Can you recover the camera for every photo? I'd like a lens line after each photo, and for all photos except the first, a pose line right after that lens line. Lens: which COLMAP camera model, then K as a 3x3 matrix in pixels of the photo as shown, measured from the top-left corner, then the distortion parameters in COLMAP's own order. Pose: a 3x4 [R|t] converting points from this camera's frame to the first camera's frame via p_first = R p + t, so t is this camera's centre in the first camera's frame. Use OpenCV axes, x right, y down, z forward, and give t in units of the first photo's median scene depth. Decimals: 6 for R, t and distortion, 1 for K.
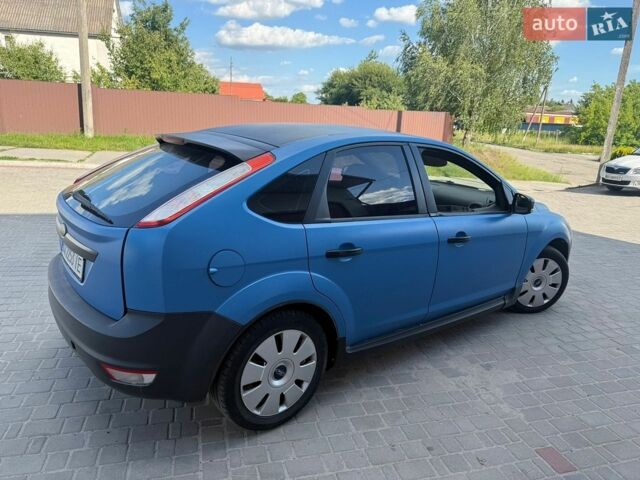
lens RADIAL K [[444.7, 0, 320.0], [0, 444.7, 240.0], [0, 0, 1]] dist [-0.006120, -0.000902]
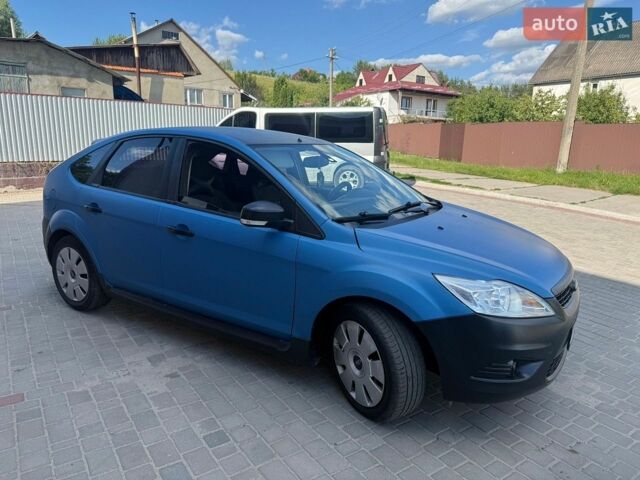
lens RADIAL K [[444.7, 0, 320.0], [0, 444.7, 240.0], [0, 0, 1]] dist [-0.006120, -0.000902]
pose [[0.364008, 0.164473, -0.916759, 1.328184], [-0.251083, 0.965174, 0.073464, -0.131535], [0.896914, 0.203441, 0.392628, 0.891259]]
